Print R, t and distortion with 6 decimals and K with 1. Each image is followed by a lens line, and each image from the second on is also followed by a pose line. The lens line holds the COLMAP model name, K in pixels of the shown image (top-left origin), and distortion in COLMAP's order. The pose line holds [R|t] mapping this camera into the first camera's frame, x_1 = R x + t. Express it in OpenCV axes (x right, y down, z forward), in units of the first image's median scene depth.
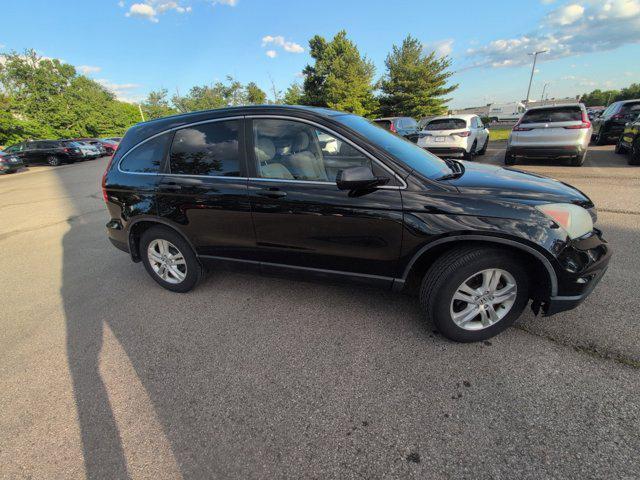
lens RADIAL K [[272.1, 0, 319.9], [0, 272.1, 241.6], [0, 0, 1]] dist [-0.000572, 0.000577]
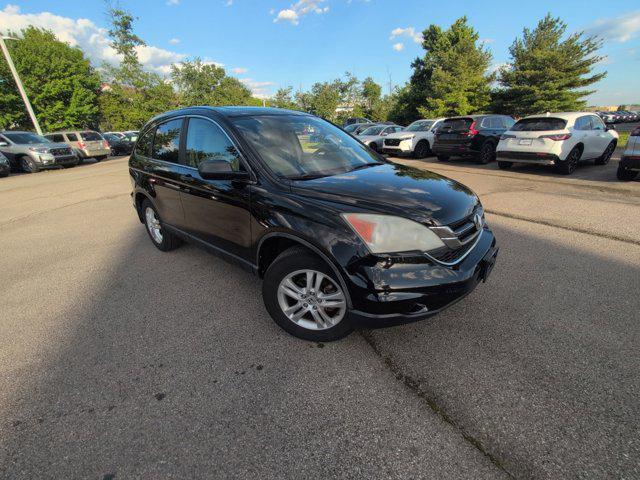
lens RADIAL K [[272.1, 0, 320.2], [0, 272.1, 241.6], [0, 0, 1]] dist [-0.000572, 0.000577]
pose [[0.928856, 0.166456, -0.330936, 0.185114], [-0.161375, 0.985957, 0.042983, -0.010217], [0.333443, 0.013480, 0.942674, 0.009008]]
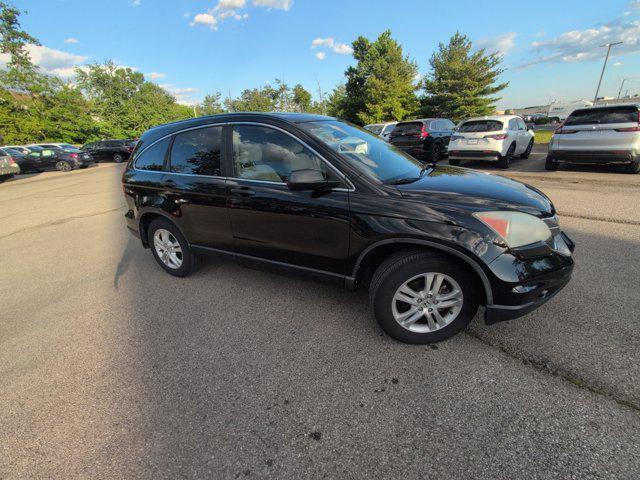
lens RADIAL K [[272.1, 0, 320.1], [0, 272.1, 241.7], [0, 0, 1]] dist [-0.000572, 0.000577]
pose [[0.988763, 0.057818, -0.137859, 0.065947], [-0.058067, 0.998310, 0.002216, 0.001239], [0.137754, 0.005814, 0.990449, -0.012807]]
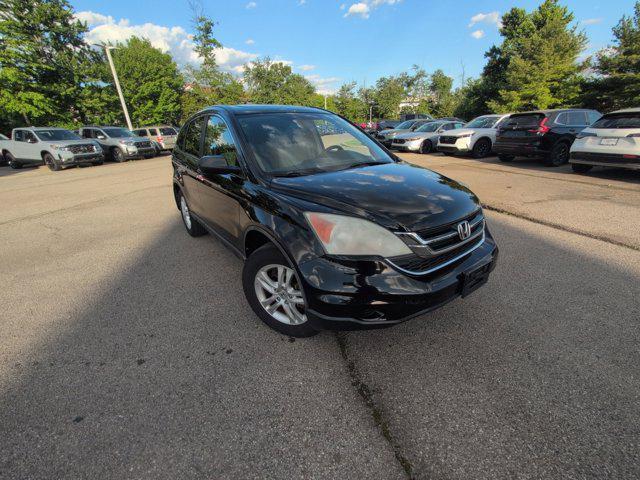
lens RADIAL K [[272.1, 0, 320.1], [0, 272.1, 241.7], [0, 0, 1]] dist [-0.000572, 0.000577]
pose [[0.832487, 0.244323, -0.497264, 0.236118], [-0.228817, 0.969013, 0.093040, -0.022424], [0.504587, 0.036328, 0.862596, 0.031508]]
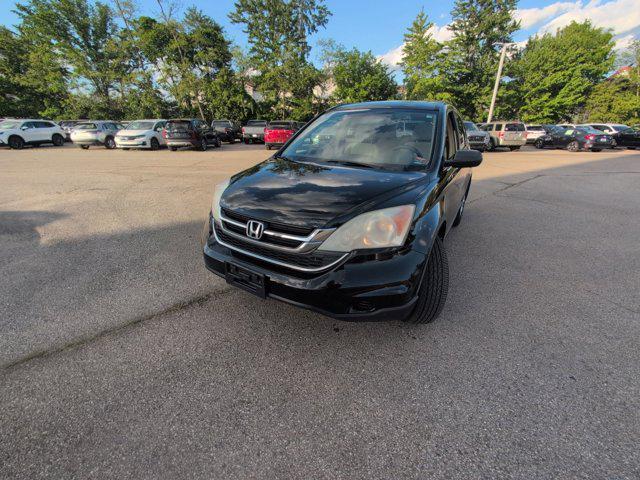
lens RADIAL K [[272.1, 0, 319.8], [0, 272.1, 240.9], [0, 0, 1]] dist [-0.000572, 0.000577]
pose [[-0.209782, 0.431606, -0.877330, 0.376402], [-0.375596, 0.792876, 0.479869, -0.131840], [0.902729, 0.430190, -0.004221, 0.277740]]
